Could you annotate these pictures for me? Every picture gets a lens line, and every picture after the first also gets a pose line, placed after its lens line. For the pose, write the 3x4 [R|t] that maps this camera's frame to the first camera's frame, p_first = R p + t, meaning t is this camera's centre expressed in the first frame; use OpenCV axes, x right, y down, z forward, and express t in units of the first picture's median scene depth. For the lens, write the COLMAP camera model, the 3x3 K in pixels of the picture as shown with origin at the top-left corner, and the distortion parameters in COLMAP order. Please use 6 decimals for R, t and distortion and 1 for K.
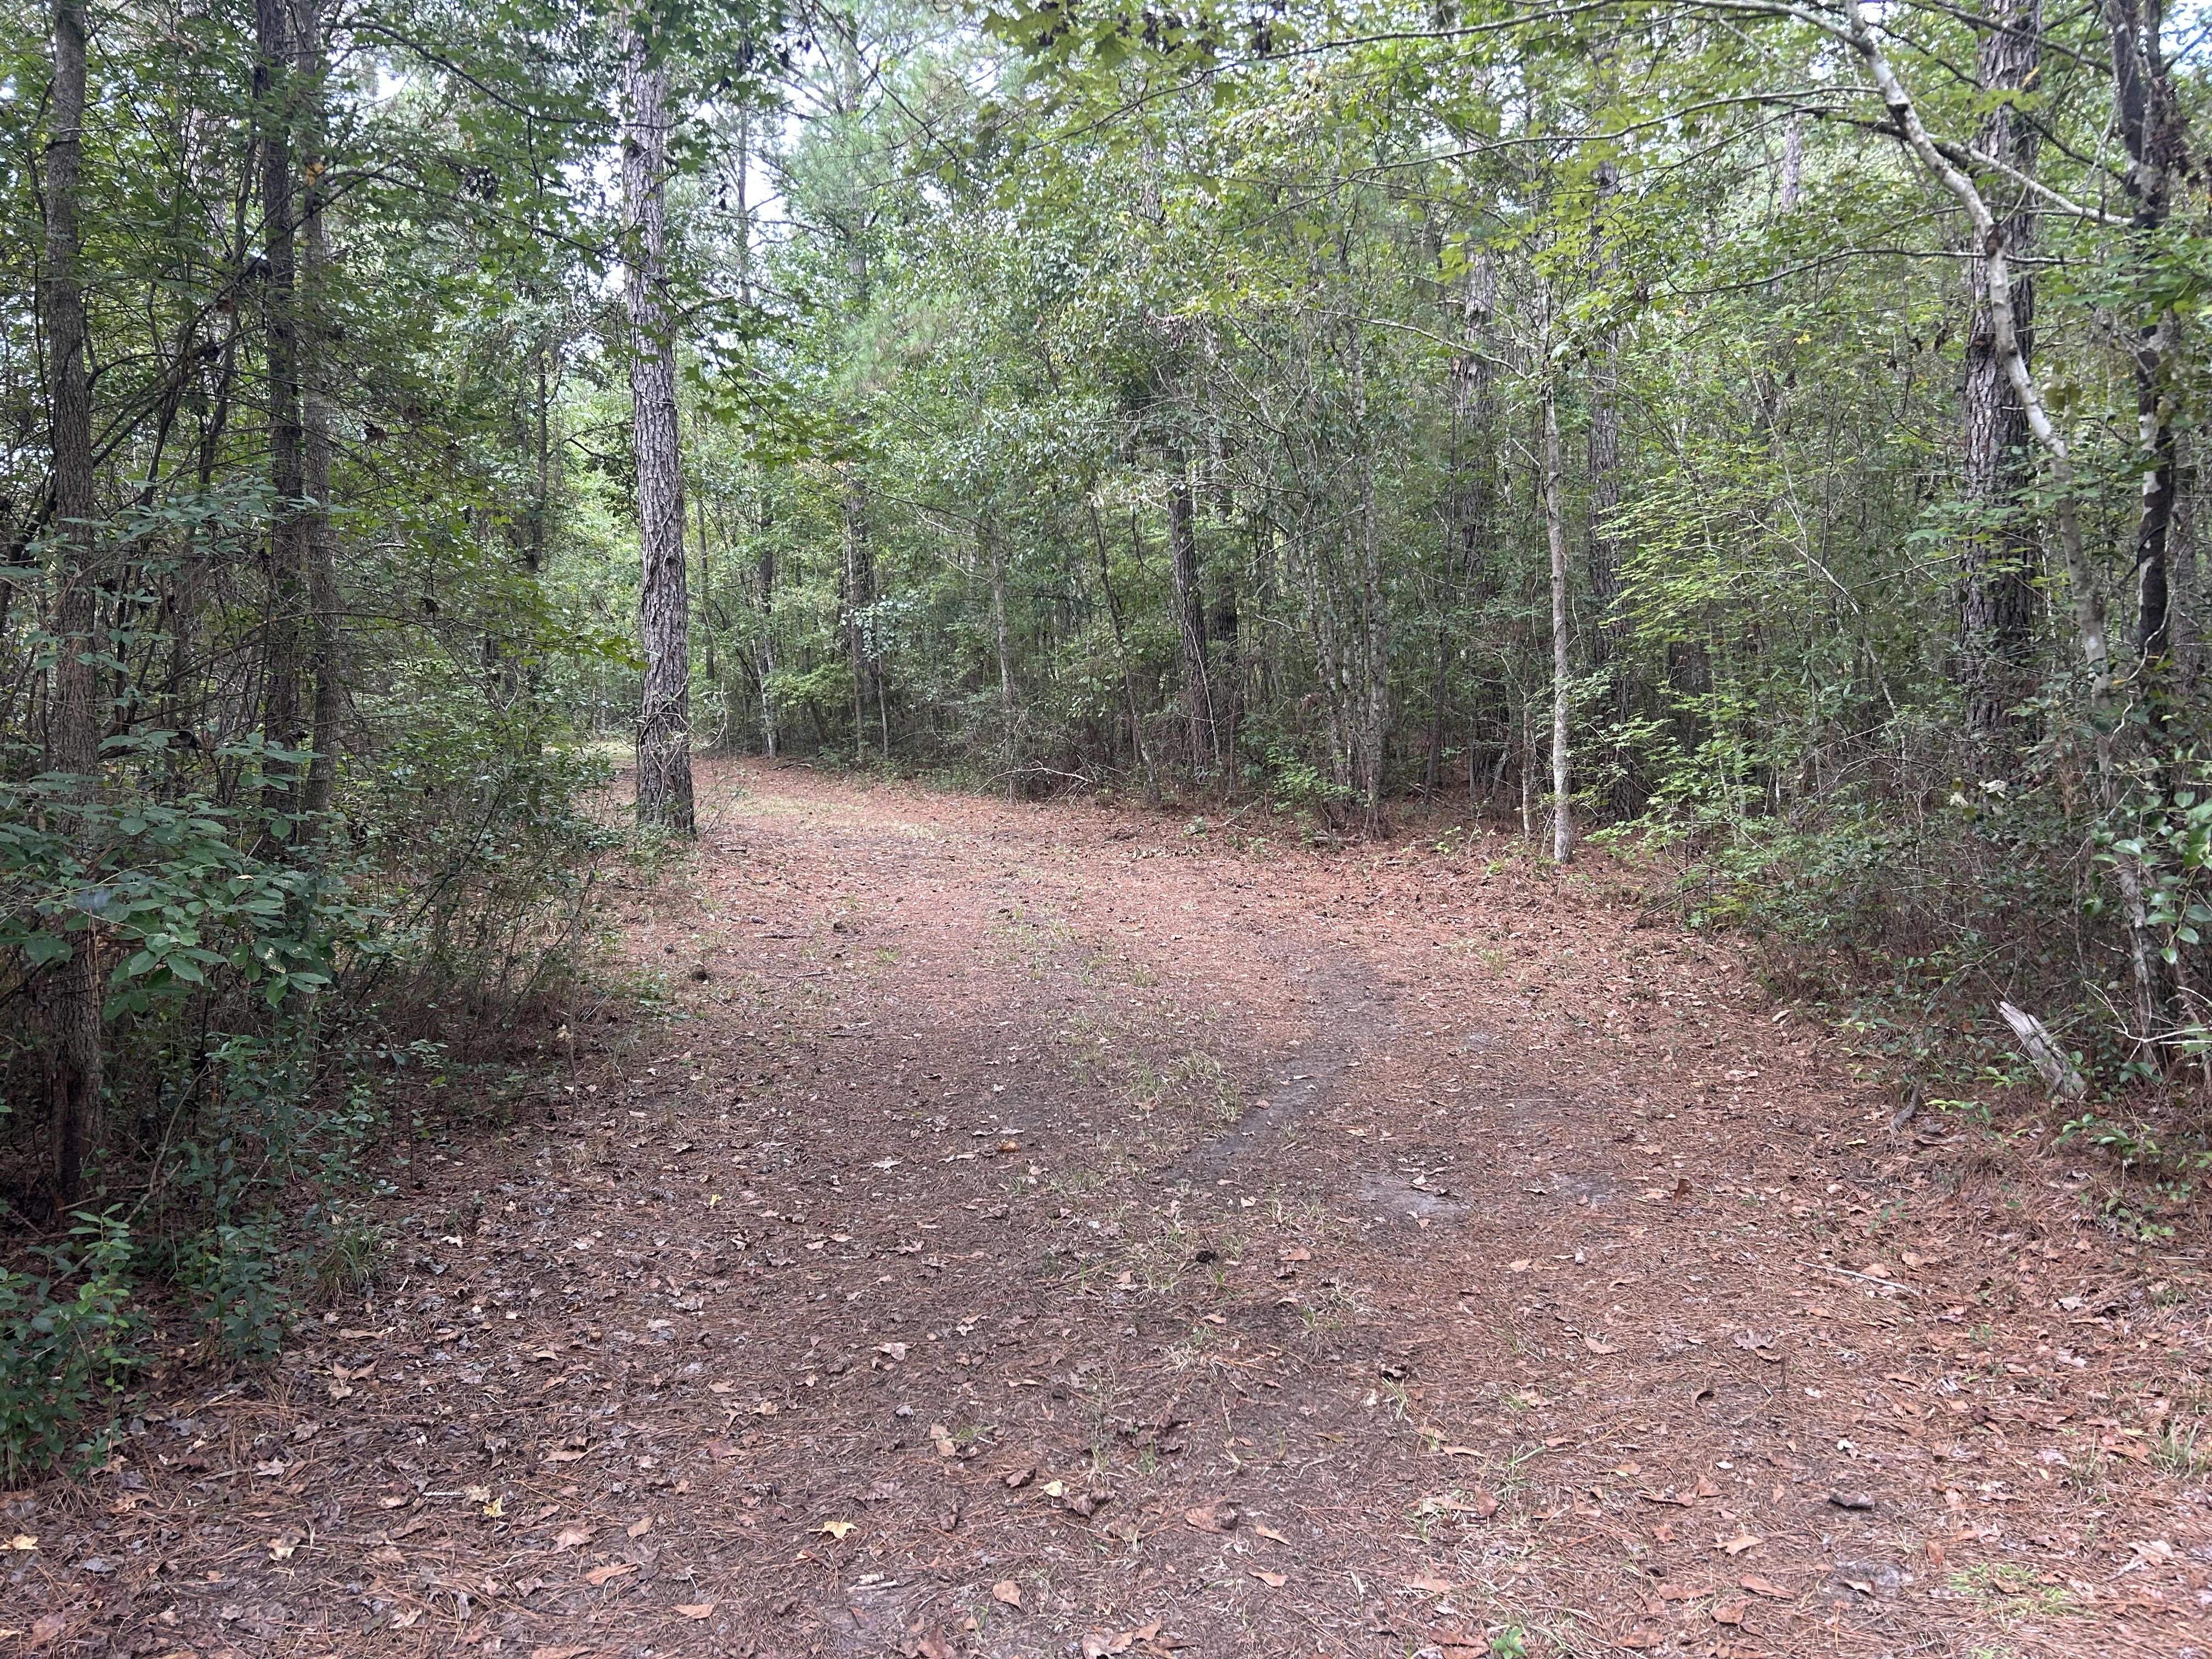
lens RADIAL K [[1646.1, 0, 1111.1], [0, 1646.1, 827.4], [0, 0, 1]] dist [0.012205, -0.005624]
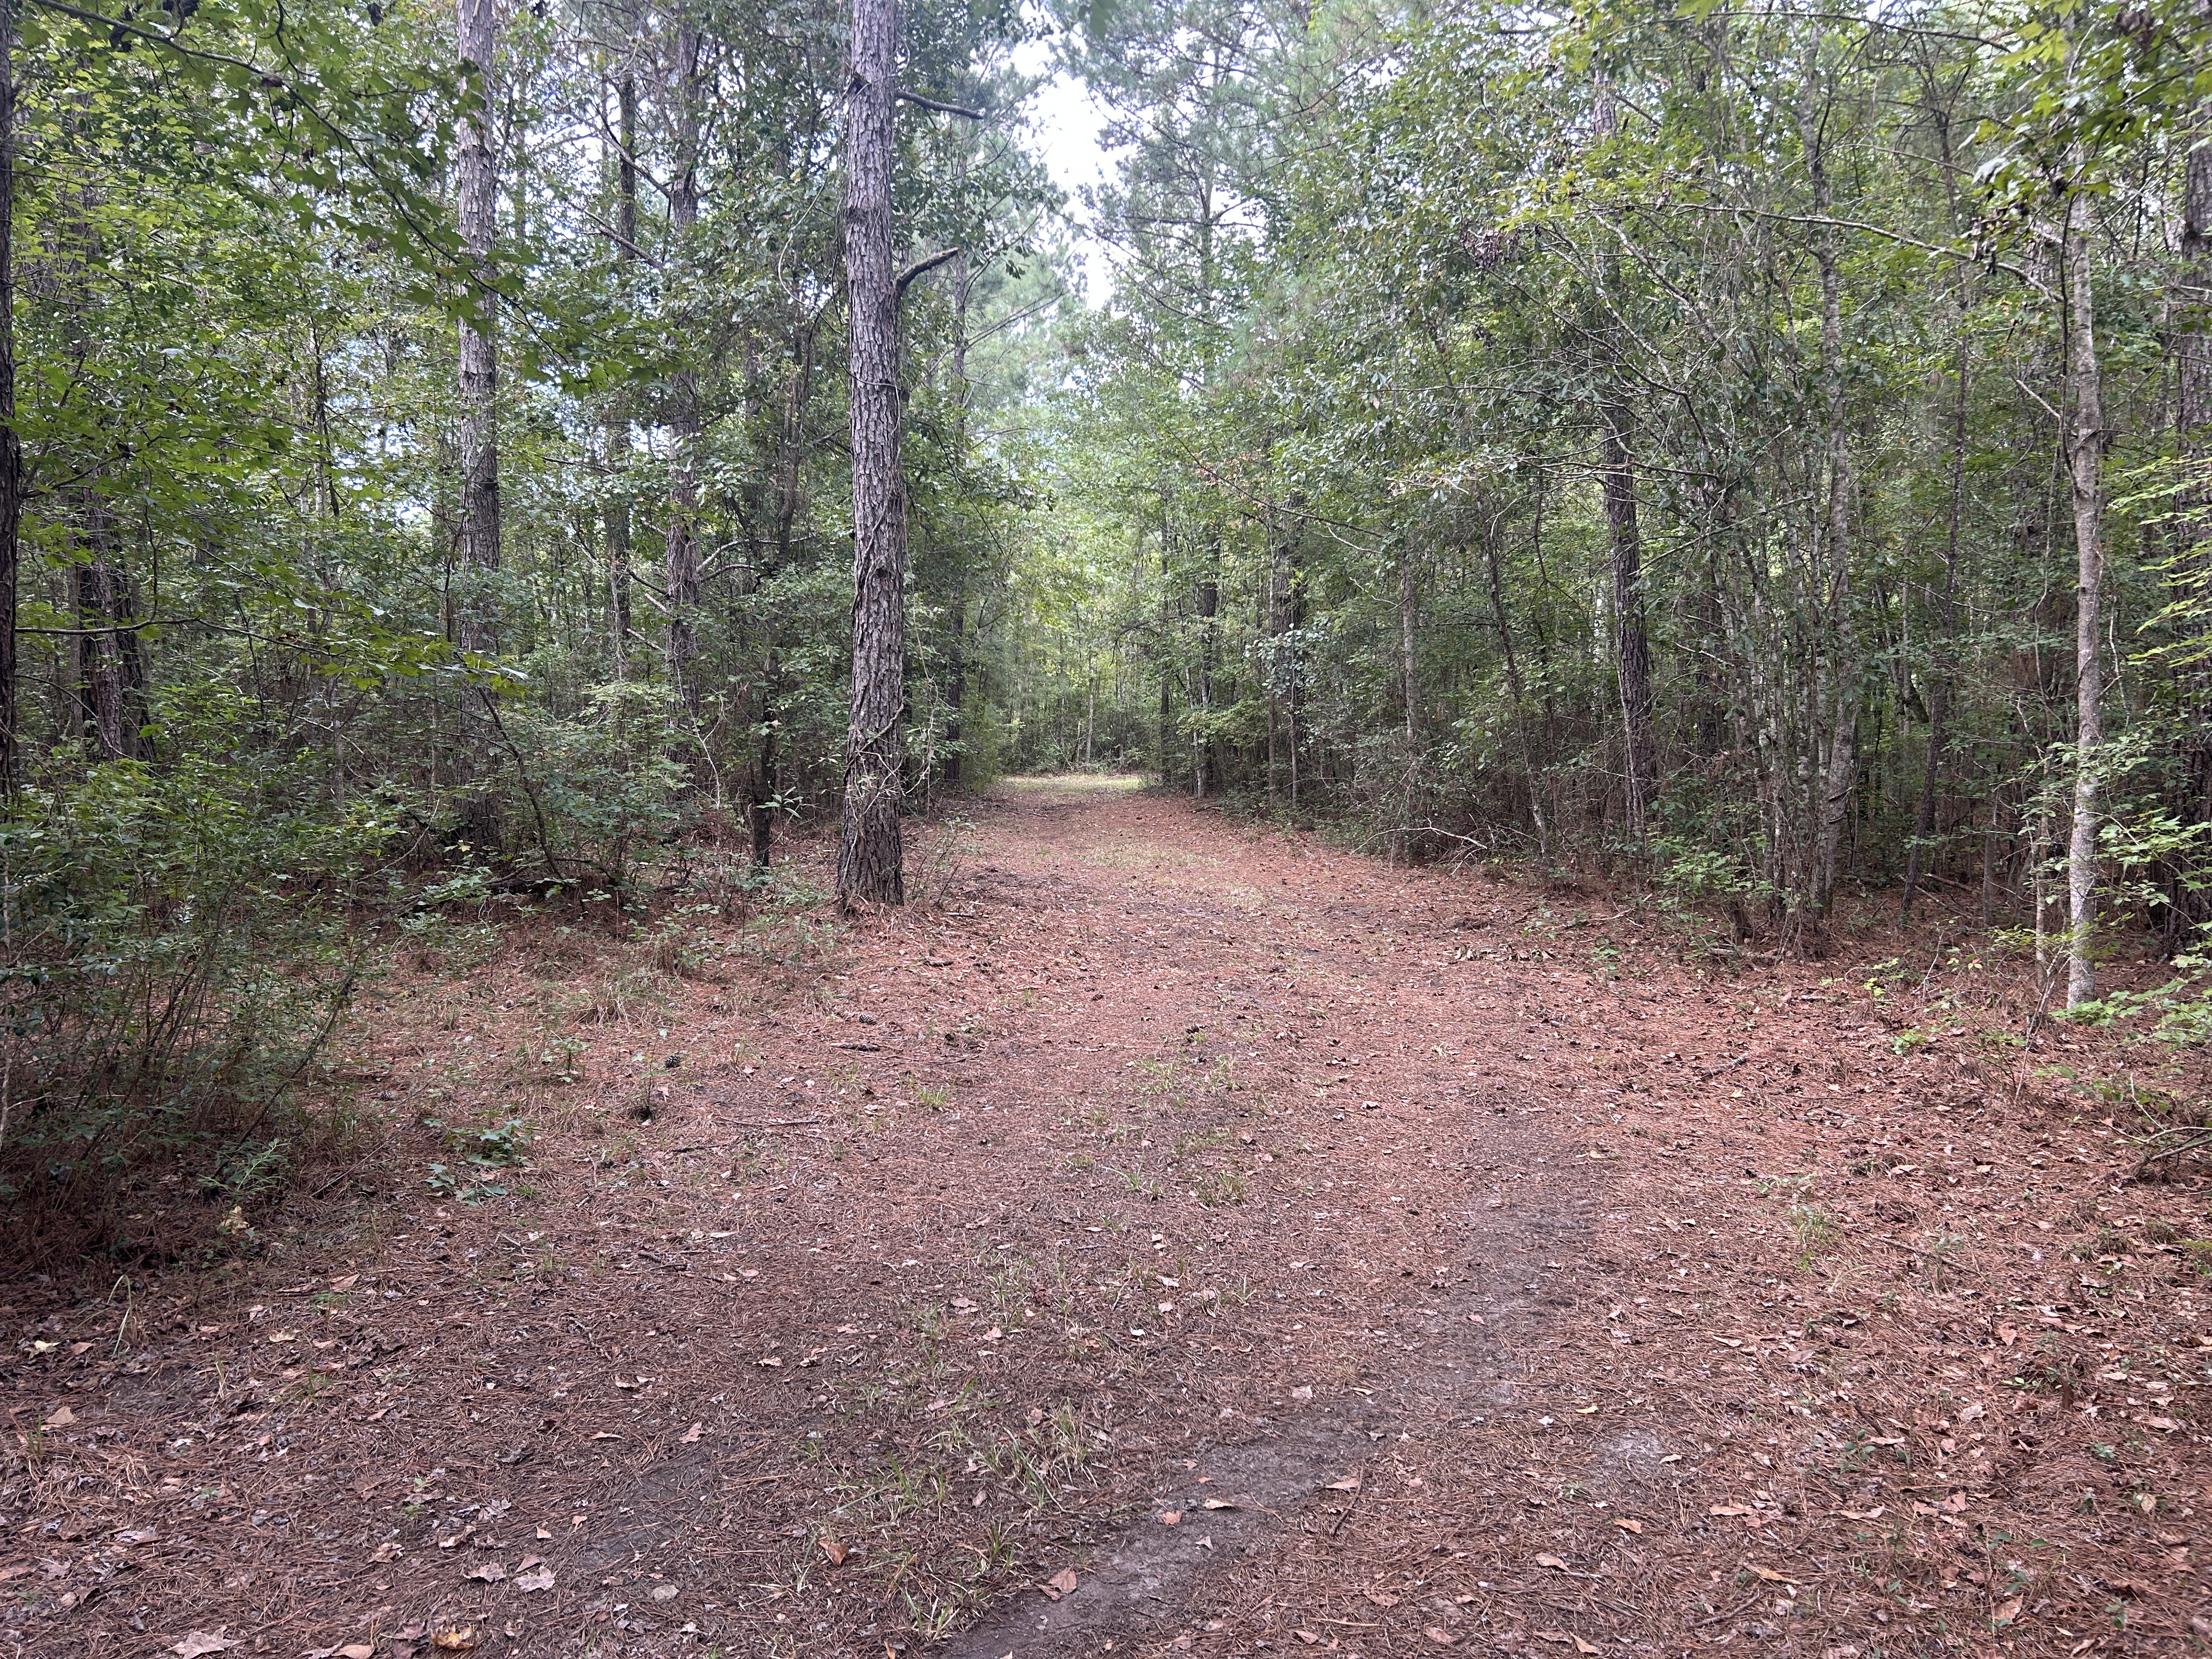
lens RADIAL K [[1646.1, 0, 1099.6], [0, 1646.1, 831.9], [0, 0, 1]] dist [0.012205, -0.005624]
pose [[0.942592, 0.046684, -0.330667, 0.106734], [-0.053033, 0.998541, -0.010202, -0.023536], [0.329709, 0.027153, 0.943692, 0.218634]]
